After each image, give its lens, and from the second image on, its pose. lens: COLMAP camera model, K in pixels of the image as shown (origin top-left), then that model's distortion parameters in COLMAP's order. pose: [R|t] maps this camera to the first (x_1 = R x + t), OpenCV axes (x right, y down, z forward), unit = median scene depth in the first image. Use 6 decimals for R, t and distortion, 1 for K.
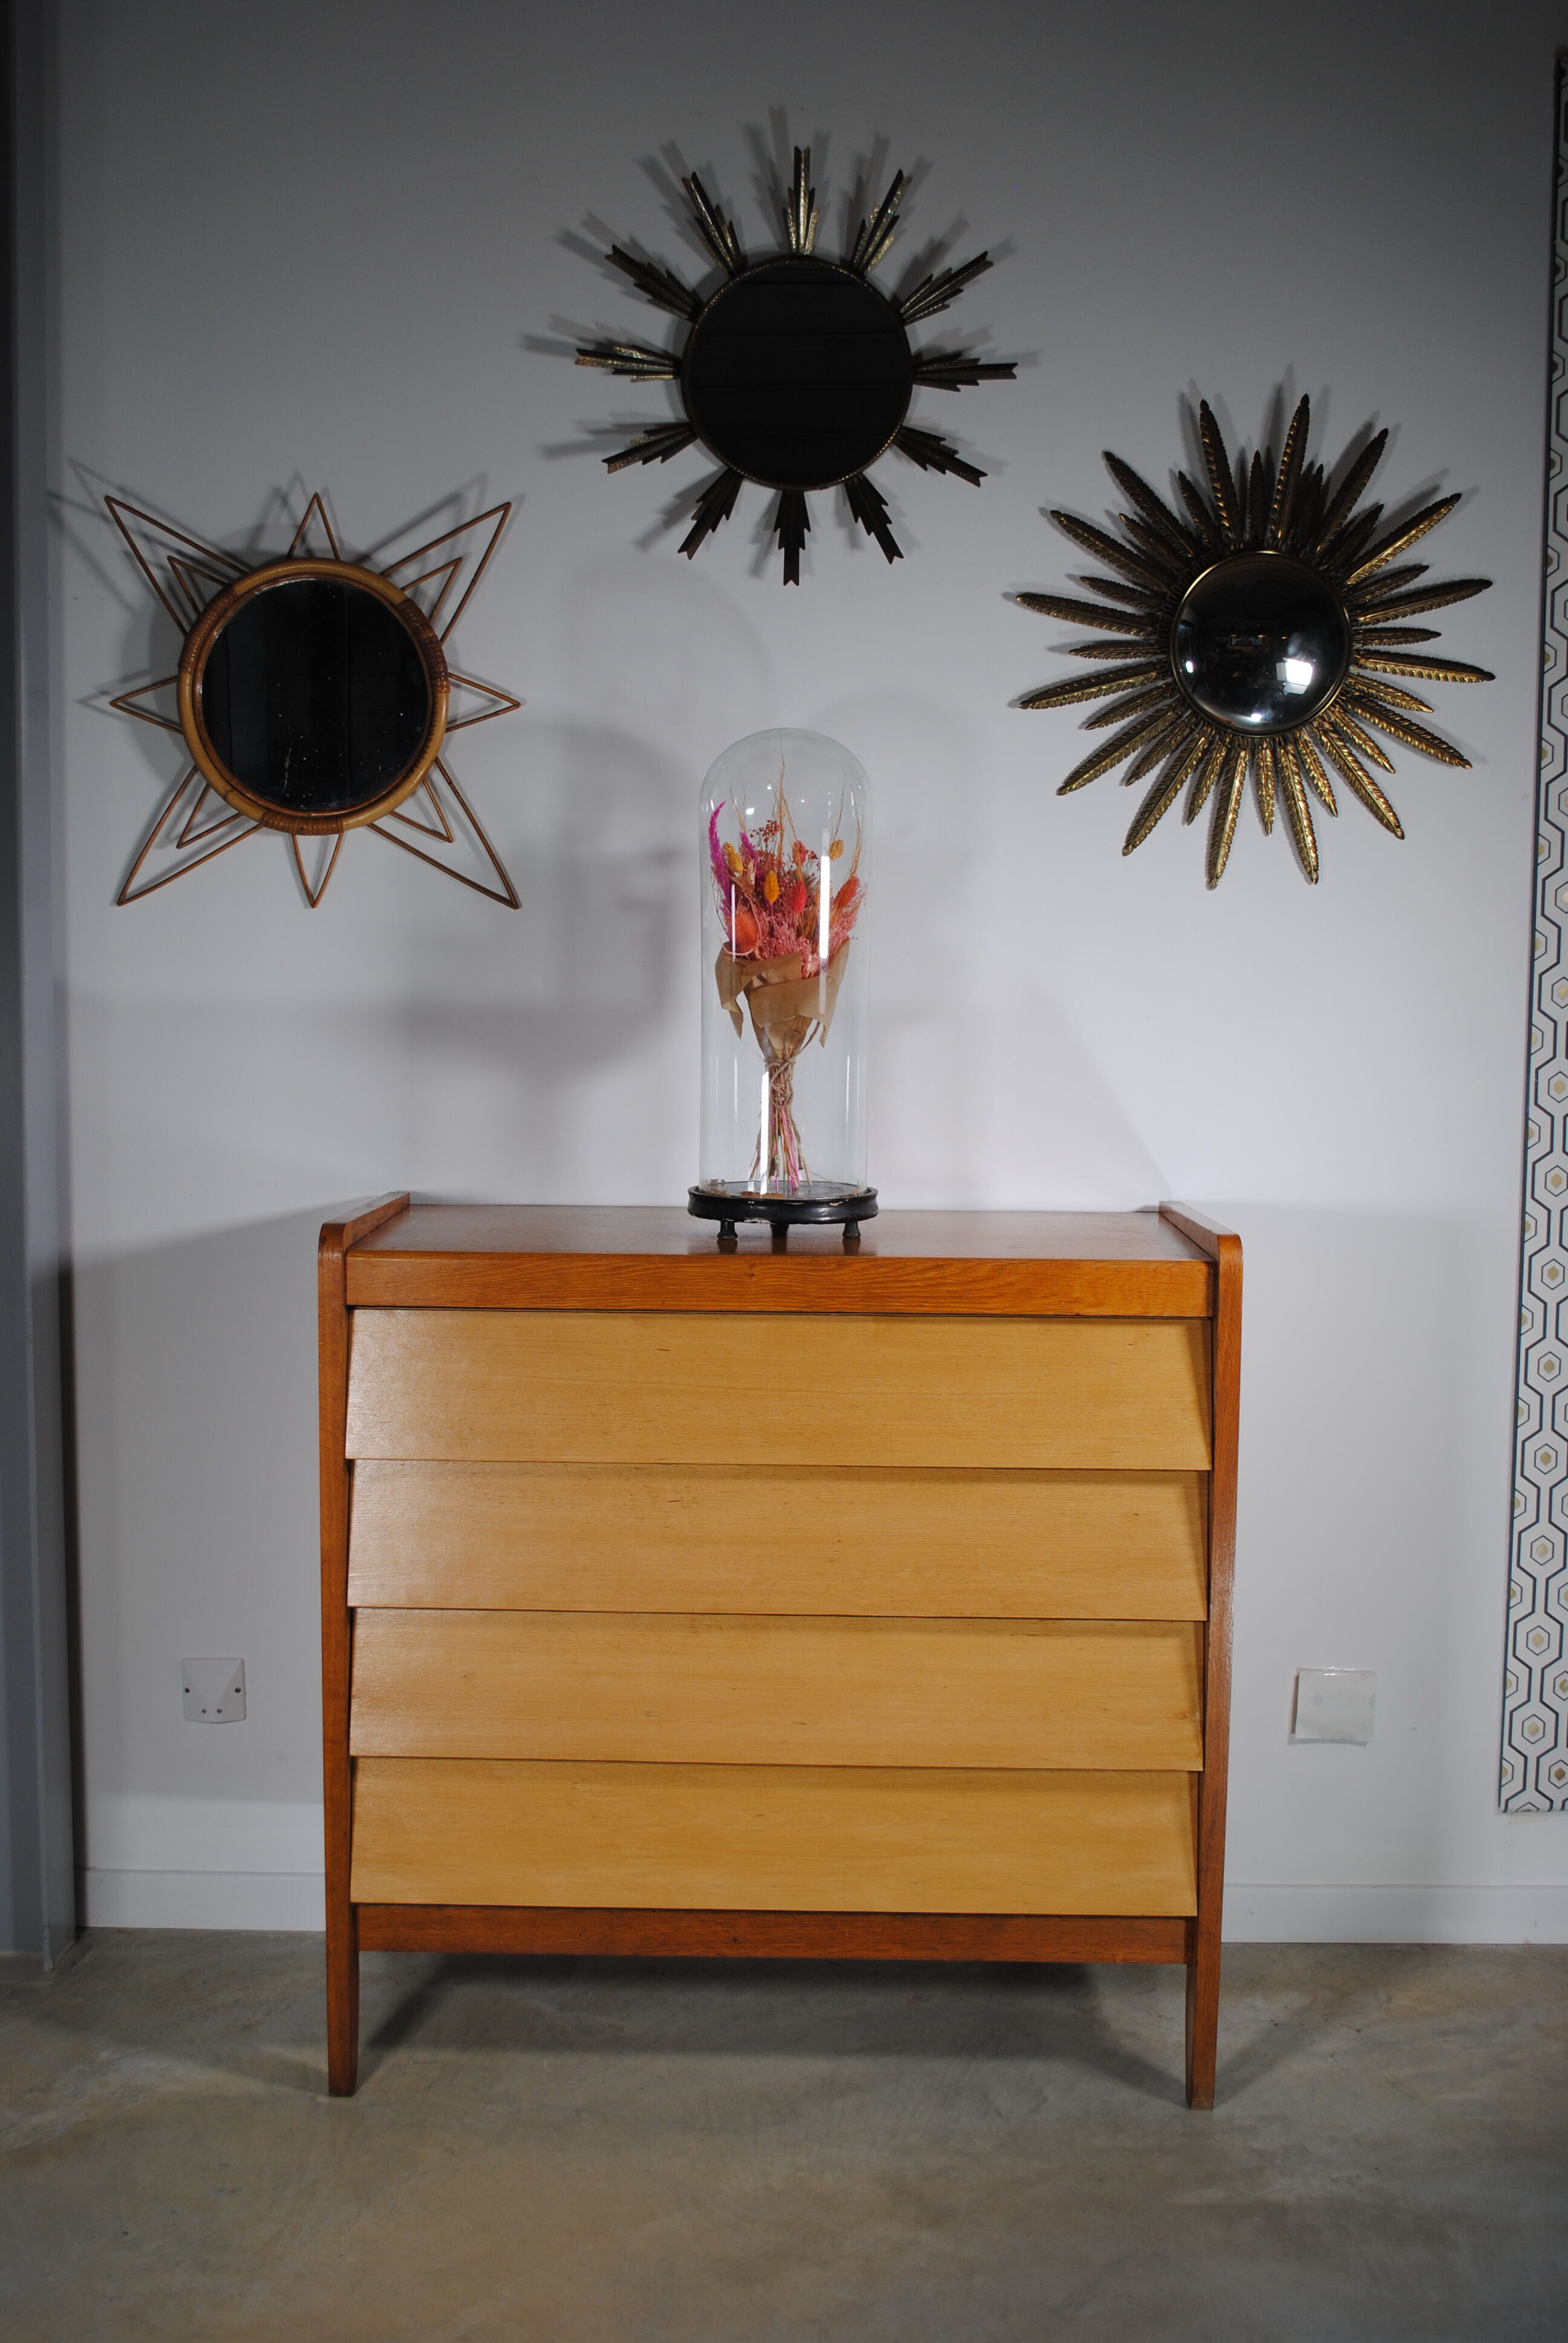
lens RADIAL K [[2430.8, 0, 758.7], [0, 2430.8, 1157.8], [0, 0, 1]] dist [-0.062745, 0.018354]
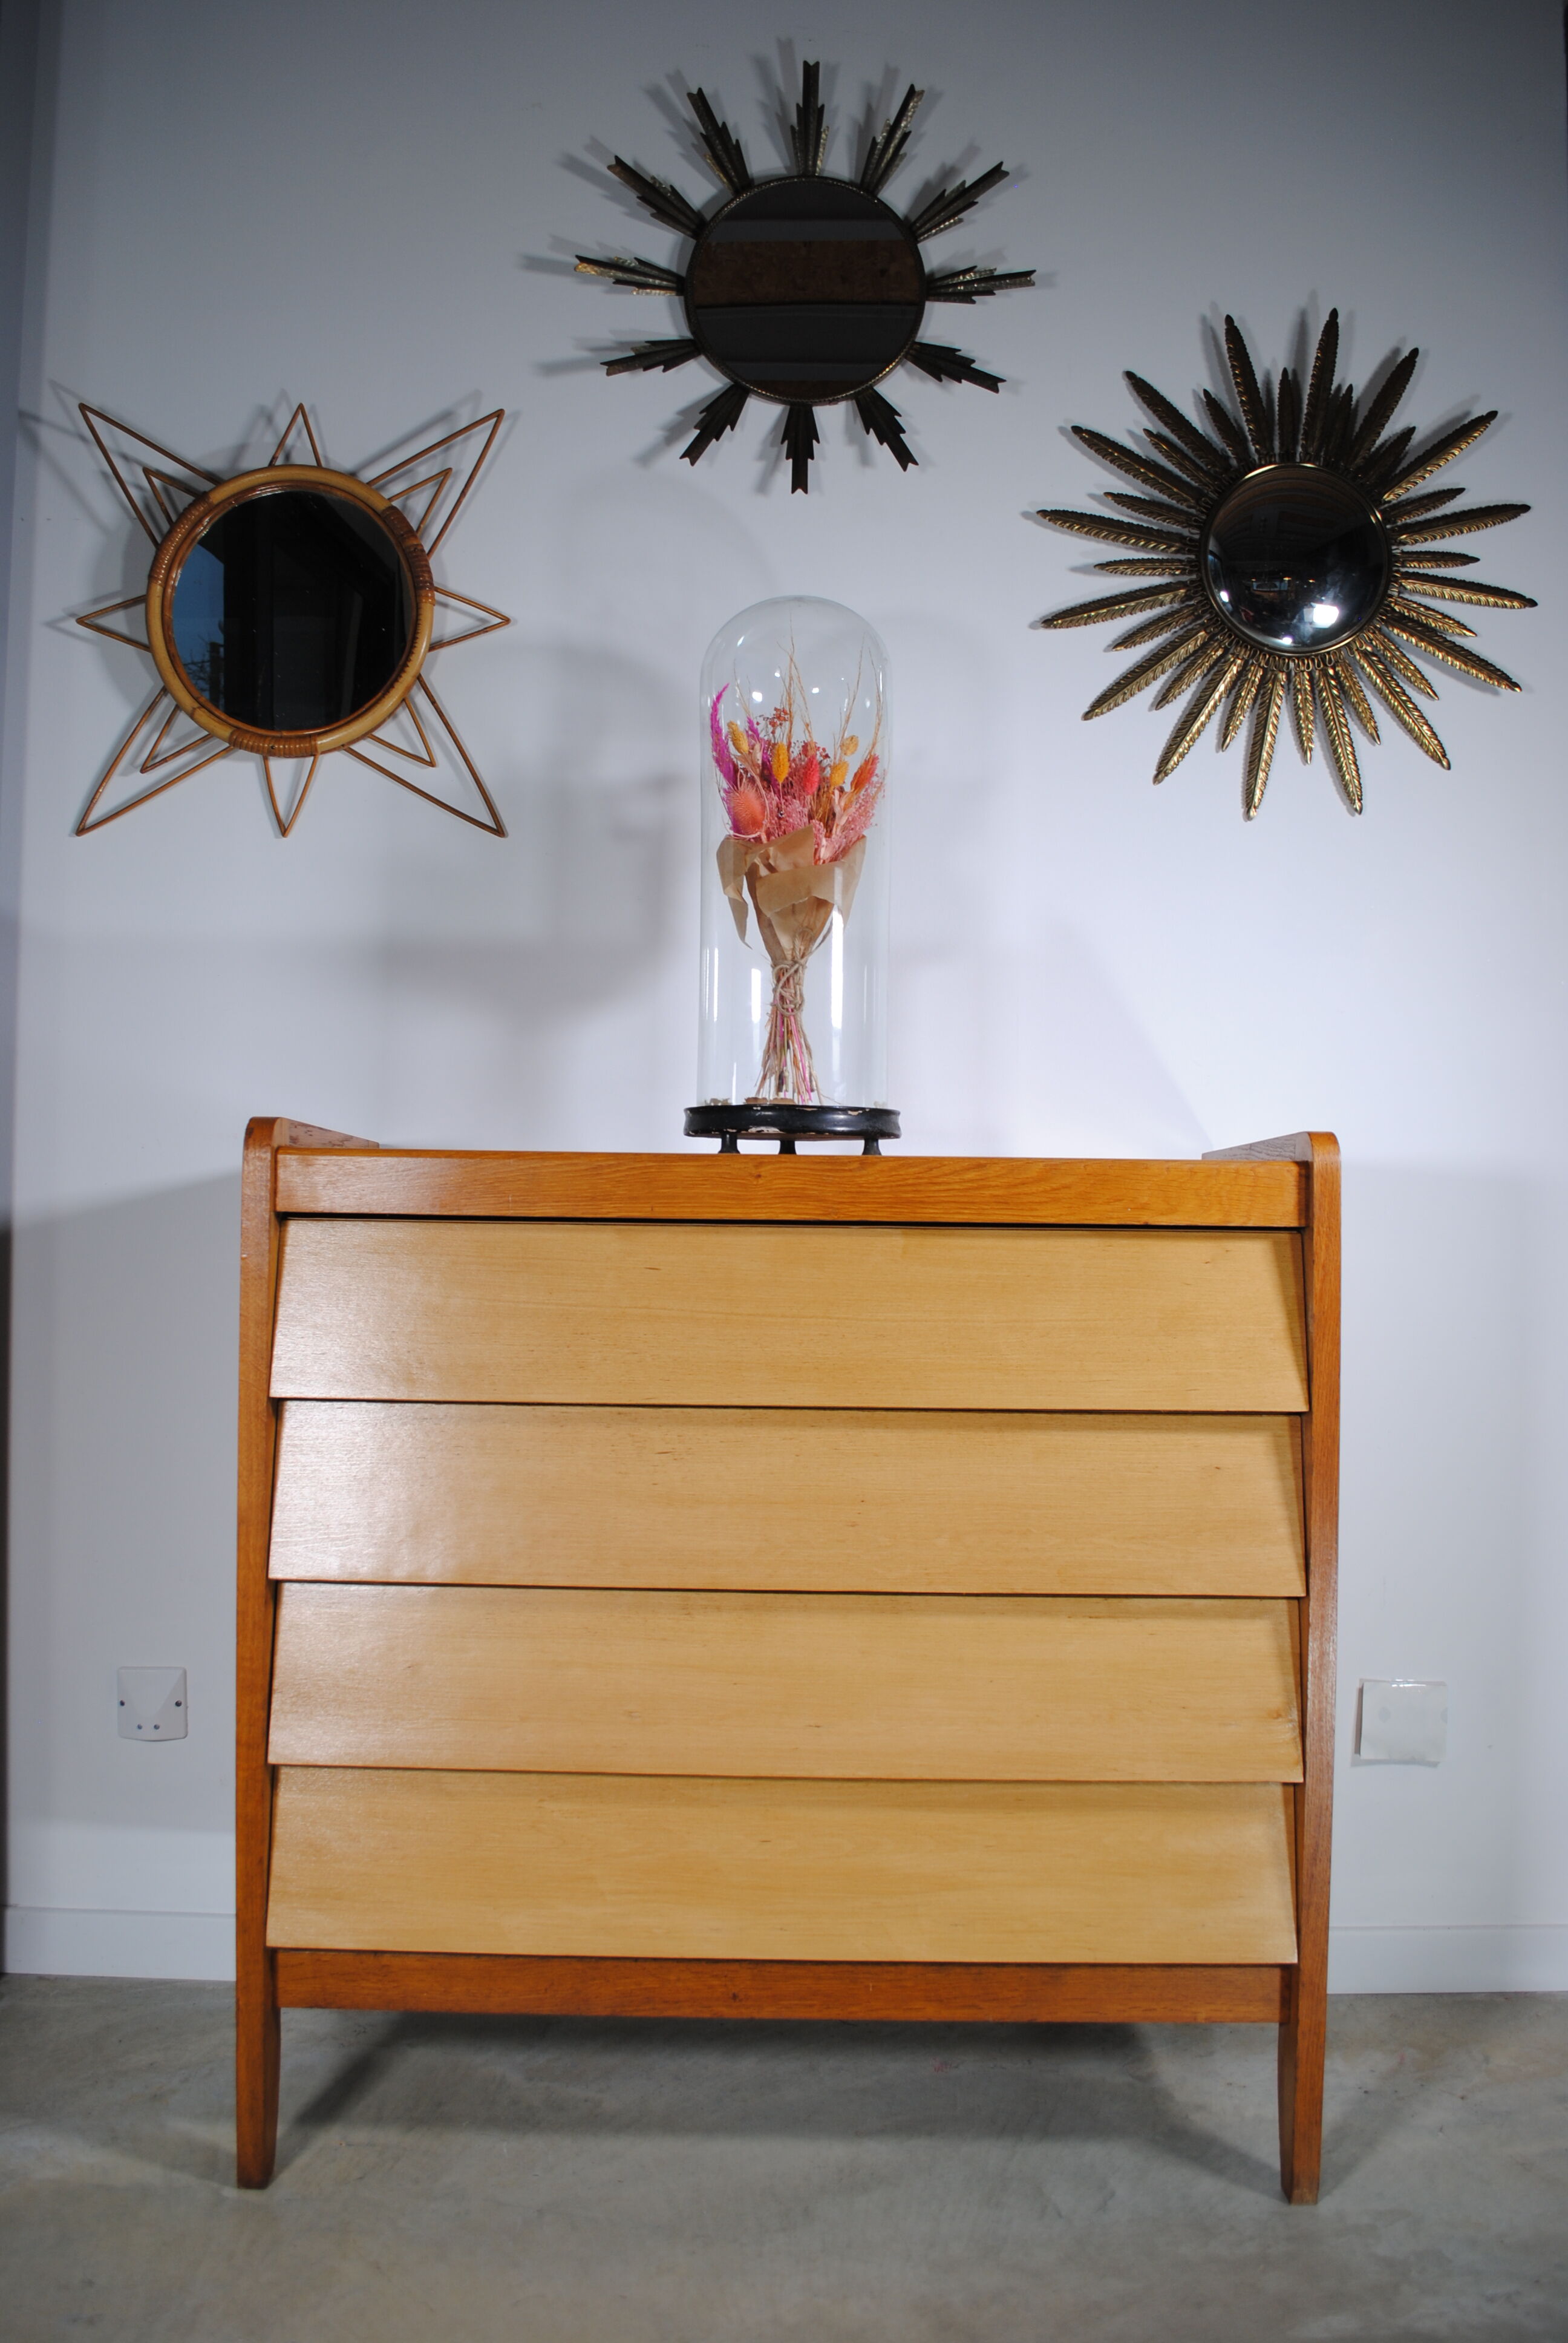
lens RADIAL K [[1854.2, 0, 763.3], [0, 1854.2, 1150.4], [0, 0, 1]] dist [-0.084046, 0.013423]
pose [[0.999958, 0.003548, 0.008392, -0.005892], [-0.002533, 0.993006, -0.118033, 0.103802], [-0.008752, 0.118007, 0.992974, 0.327693]]
